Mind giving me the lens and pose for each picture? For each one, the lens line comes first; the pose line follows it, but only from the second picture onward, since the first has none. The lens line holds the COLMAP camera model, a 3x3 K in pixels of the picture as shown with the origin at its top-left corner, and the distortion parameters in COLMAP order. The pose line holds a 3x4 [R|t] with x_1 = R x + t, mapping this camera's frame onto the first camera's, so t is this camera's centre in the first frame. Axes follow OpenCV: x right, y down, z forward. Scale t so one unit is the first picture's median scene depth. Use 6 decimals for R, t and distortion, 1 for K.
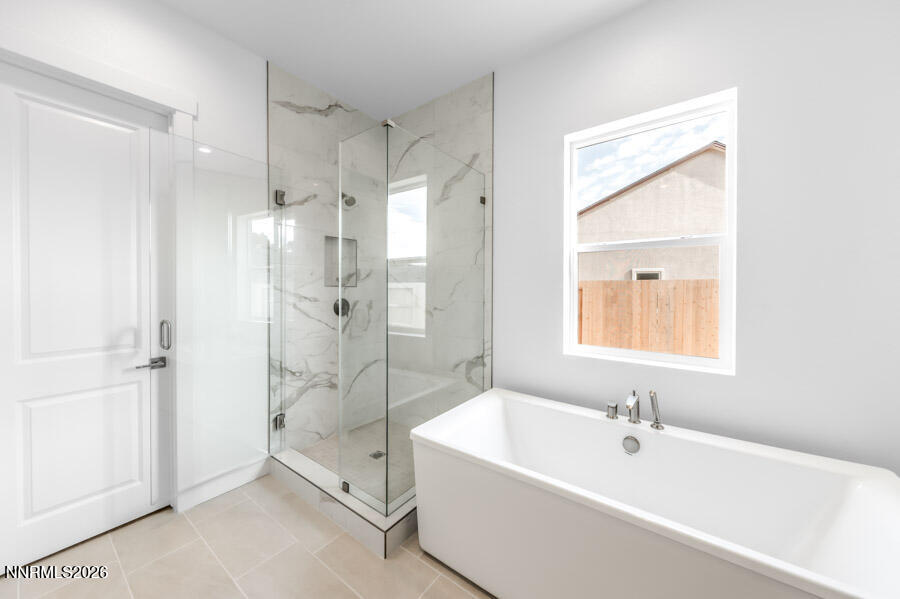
lens RADIAL K [[316.4, 0, 452.1], [0, 316.4, 294.9], [0, 0, 1]] dist [-0.000293, -0.000080]
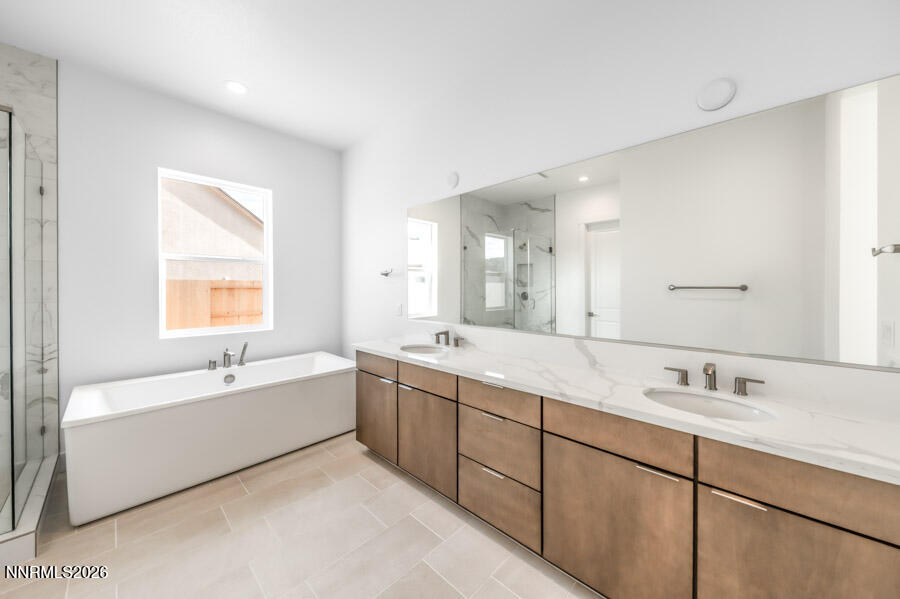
lens RADIAL K [[316.4, 0, 452.1], [0, 316.4, 294.9], [0, 0, 1]] dist [-0.000293, -0.000080]
pose [[0.136659, -0.022138, 0.990371, -0.721762], [0.019235, 0.999621, 0.019690, 0.008713], [-0.990431, 0.016359, 0.137033, -0.325685]]
